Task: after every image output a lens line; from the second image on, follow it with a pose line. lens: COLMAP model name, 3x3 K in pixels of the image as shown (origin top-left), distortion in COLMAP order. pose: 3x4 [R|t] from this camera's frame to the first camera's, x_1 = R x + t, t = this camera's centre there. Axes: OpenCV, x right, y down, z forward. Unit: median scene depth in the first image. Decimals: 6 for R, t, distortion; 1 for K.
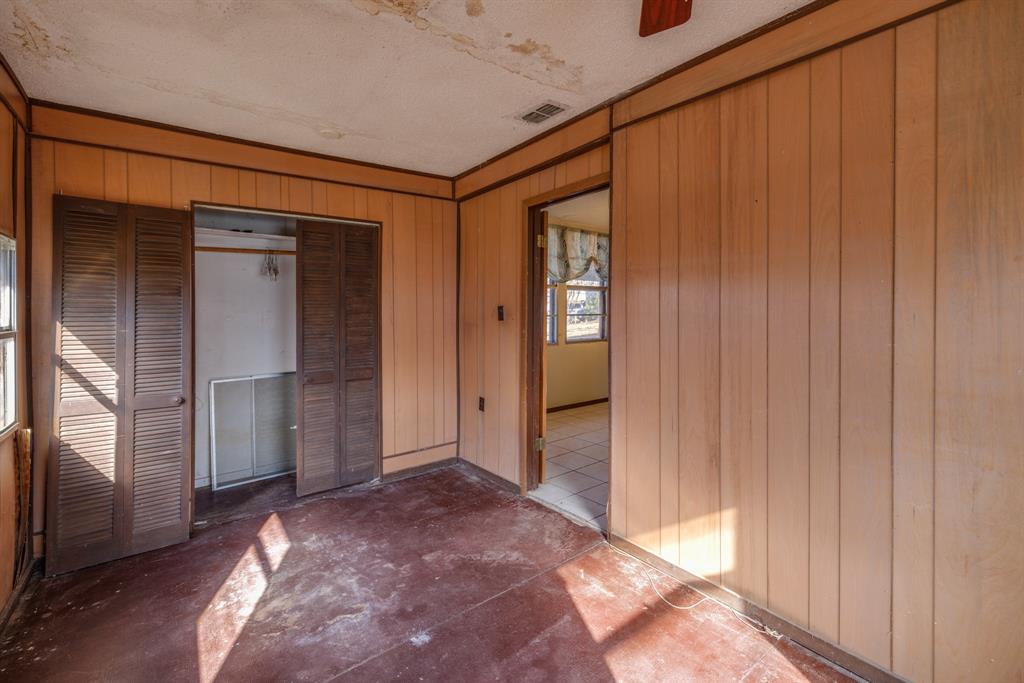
lens RADIAL K [[431.3, 0, 504.3], [0, 431.3, 312.2], [0, 0, 1]] dist [-0.002414, 0.000475]
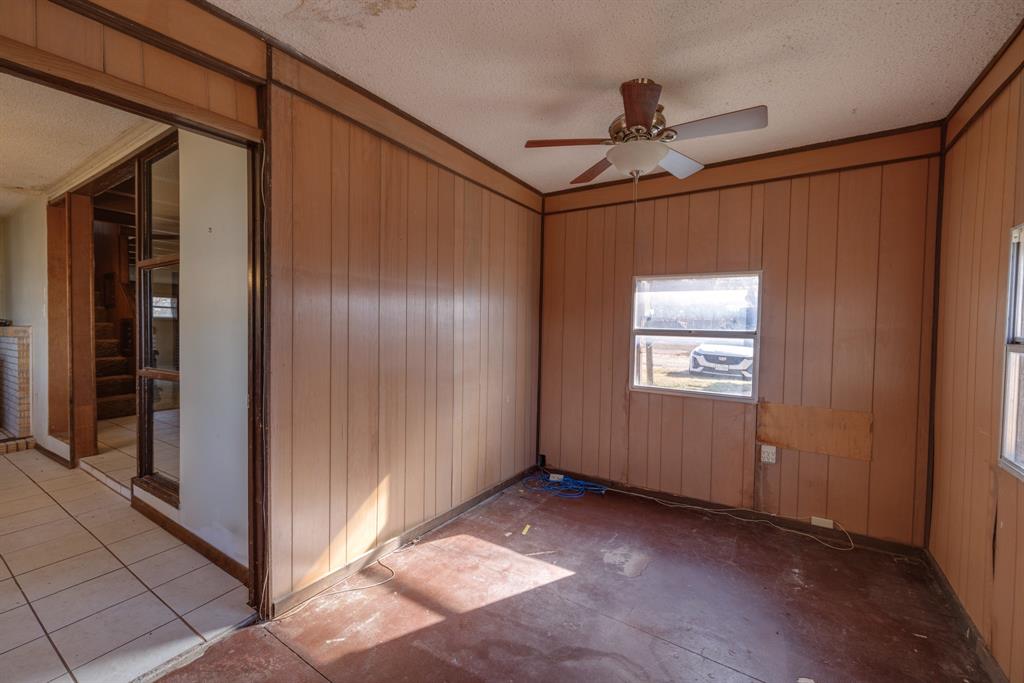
lens RADIAL K [[431.3, 0, 504.0], [0, 431.3, 336.1], [0, 0, 1]] dist [-0.002414, 0.000475]
pose [[-0.326649, -0.026884, 0.944763, -0.592639], [-0.005835, 0.999634, 0.026428, 0.005187], [-0.945128, 0.003119, -0.326686, 0.837309]]
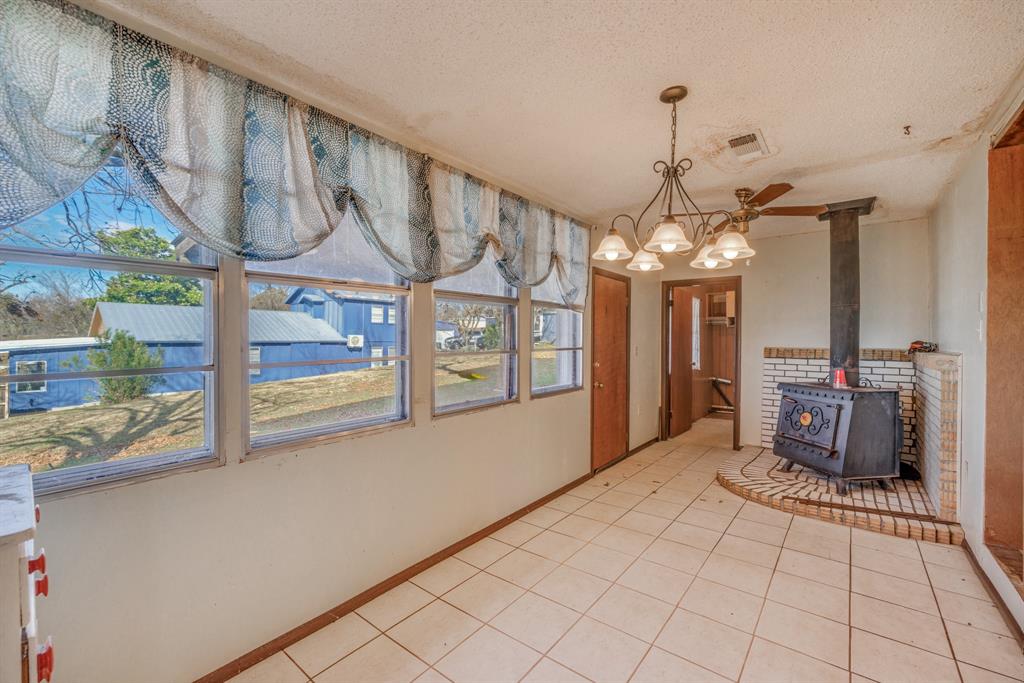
lens RADIAL K [[431.3, 0, 515.8], [0, 431.3, 339.8], [0, 0, 1]] dist [-0.002414, 0.000475]
pose [[0.967935, -0.005622, 0.251138, 0.269695], [0.005393, 0.999984, 0.001598, -0.023098], [-0.251143, -0.000192, 0.967950, 1.279998]]
